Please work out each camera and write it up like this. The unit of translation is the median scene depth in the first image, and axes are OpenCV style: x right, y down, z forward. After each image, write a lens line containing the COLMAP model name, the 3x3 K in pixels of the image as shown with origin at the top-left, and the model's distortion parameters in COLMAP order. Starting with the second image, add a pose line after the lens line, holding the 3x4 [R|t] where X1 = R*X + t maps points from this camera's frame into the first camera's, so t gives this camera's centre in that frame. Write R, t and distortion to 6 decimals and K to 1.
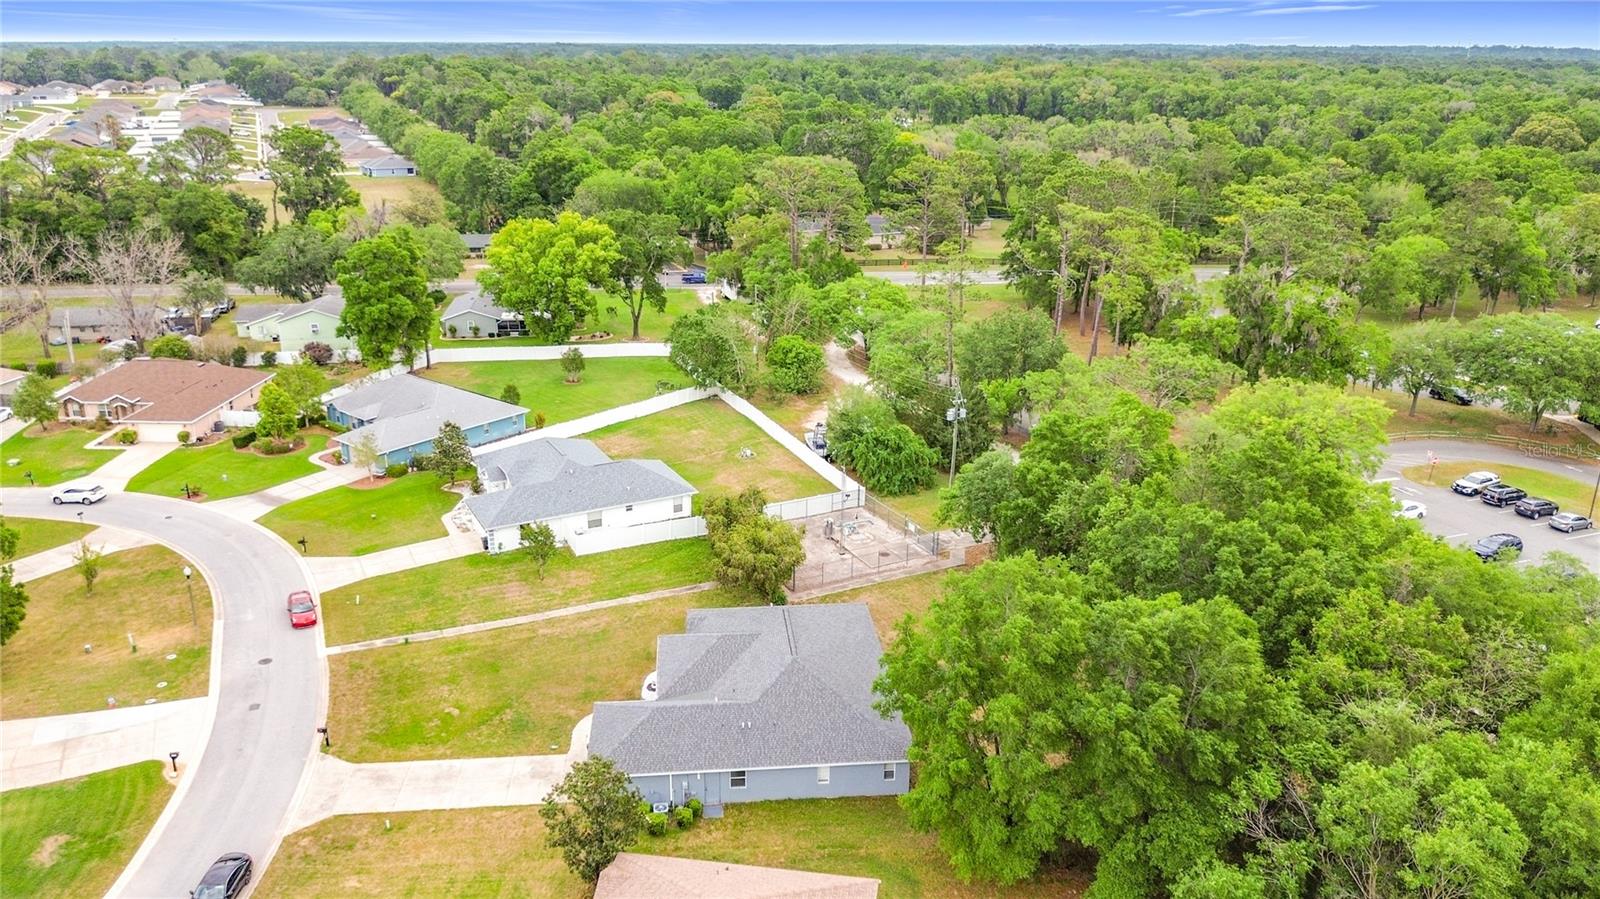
lens RADIAL K [[1156.1, 0, 800.0], [0, 1156.1, 449.5], [0, 0, 1]] dist [0.024880, -0.047100]
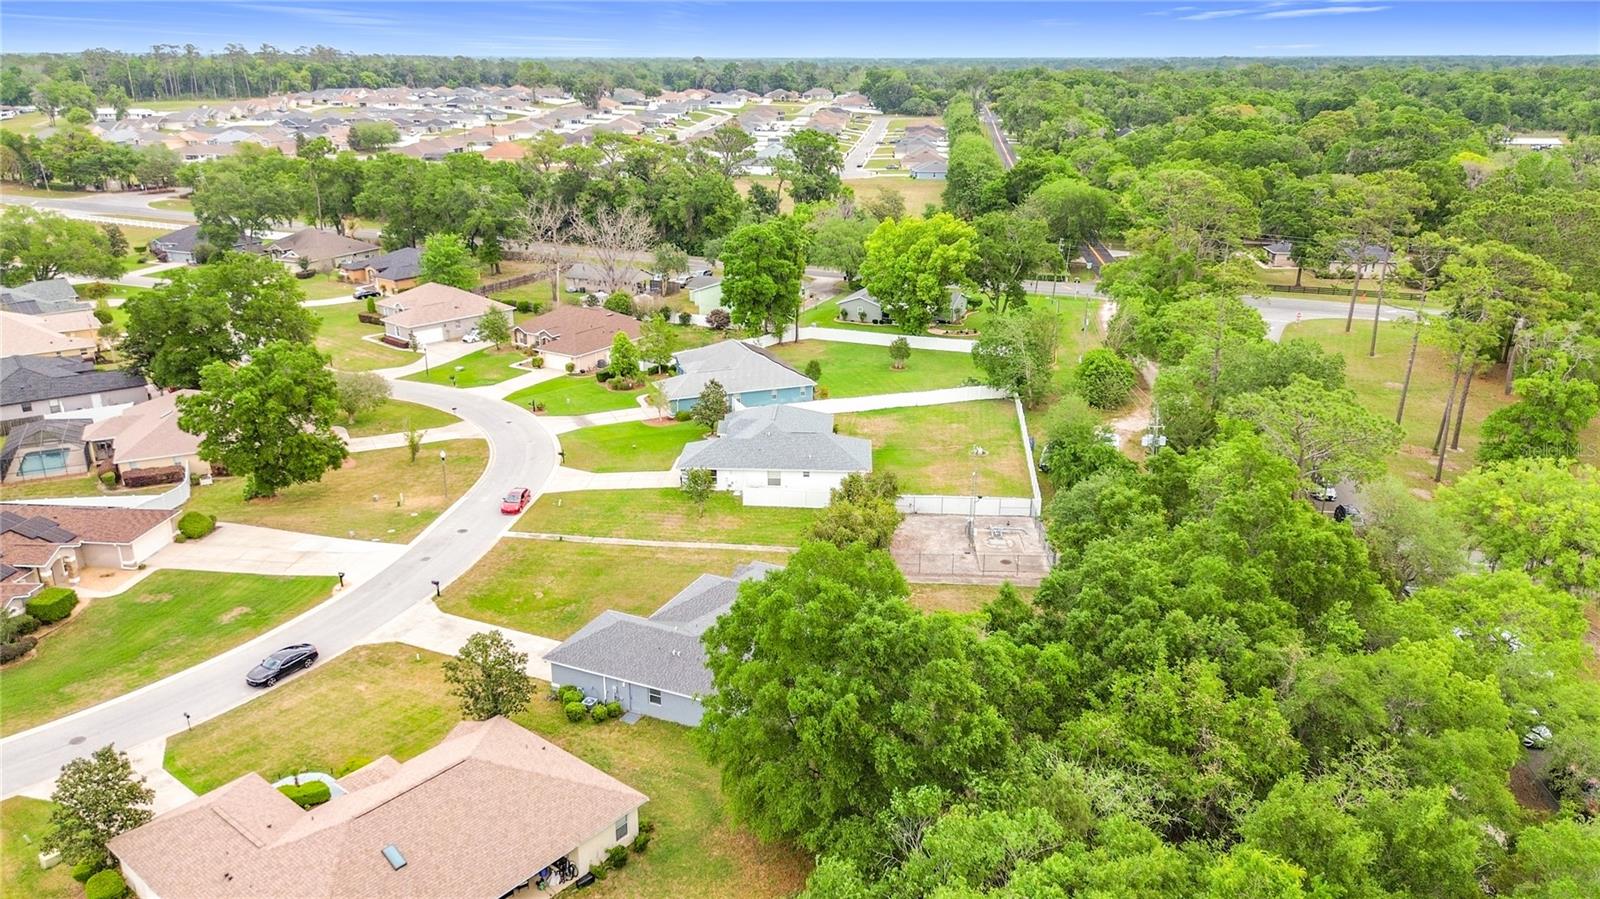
lens RADIAL K [[1129.1, 0, 820.1], [0, 1129.1, 450.4], [0, 0, 1]] dist [0.081056, -0.109985]
pose [[0.864830, 0.159840, -0.475942, 0.246922], [-0.162480, 0.986058, 0.035918, -0.008416], [0.475047, 0.046268, 0.878743, 0.037475]]
